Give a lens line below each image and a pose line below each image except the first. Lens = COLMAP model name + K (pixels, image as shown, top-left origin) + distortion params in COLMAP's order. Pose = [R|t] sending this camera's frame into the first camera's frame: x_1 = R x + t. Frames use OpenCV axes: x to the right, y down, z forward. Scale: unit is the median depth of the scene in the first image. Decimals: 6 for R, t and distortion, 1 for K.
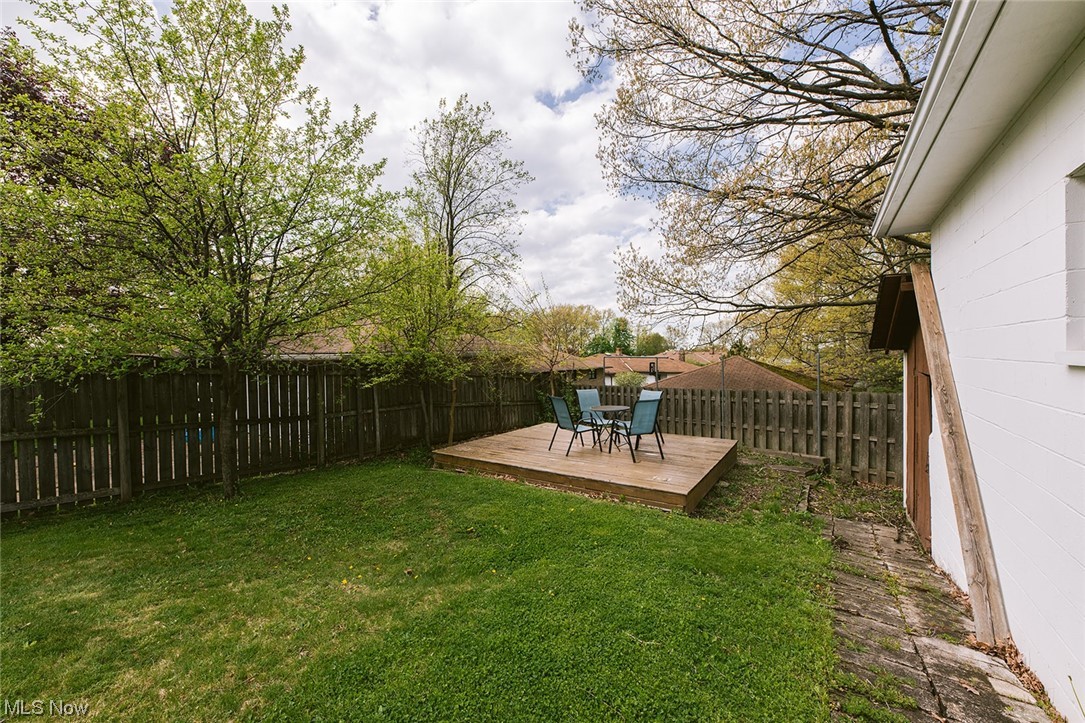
lens RADIAL K [[437.6, 0, 543.0], [0, 437.6, 359.1], [0, 0, 1]] dist [-0.003169, -0.001606]
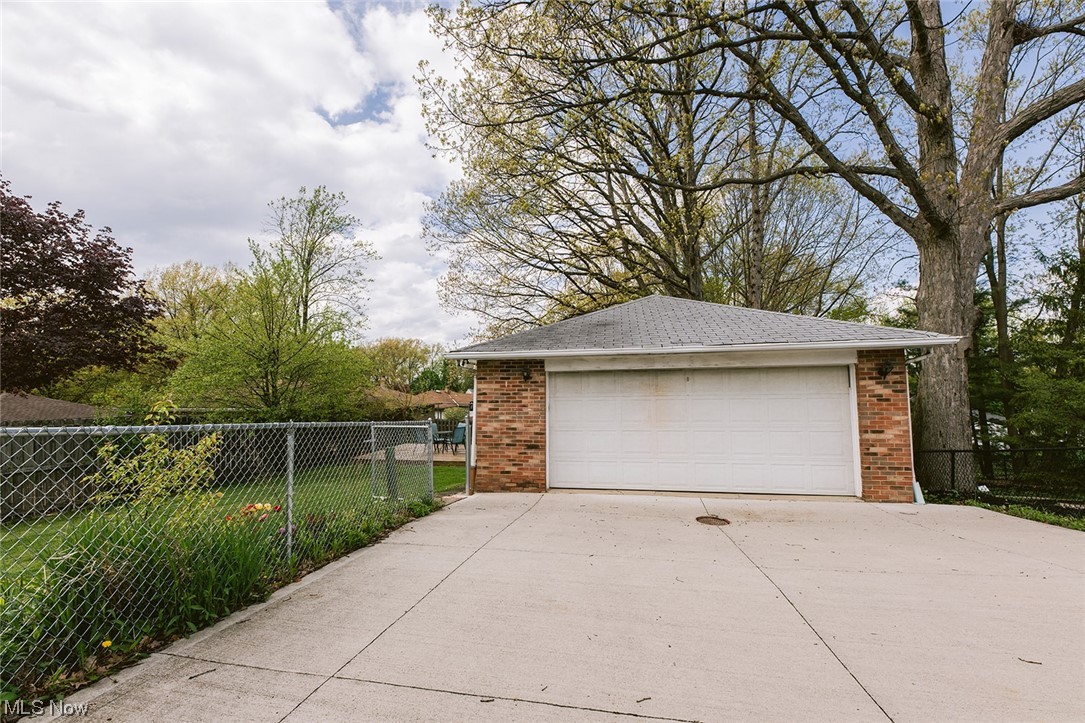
lens RADIAL K [[437.6, 0, 546.7], [0, 437.6, 356.8], [0, 0, 1]] dist [-0.003169, -0.001606]
pose [[0.923263, 0.020155, 0.383640, -0.056690], [0.009474, 0.997124, -0.075186, -0.024294], [-0.384052, 0.073051, 0.920417, -0.325235]]
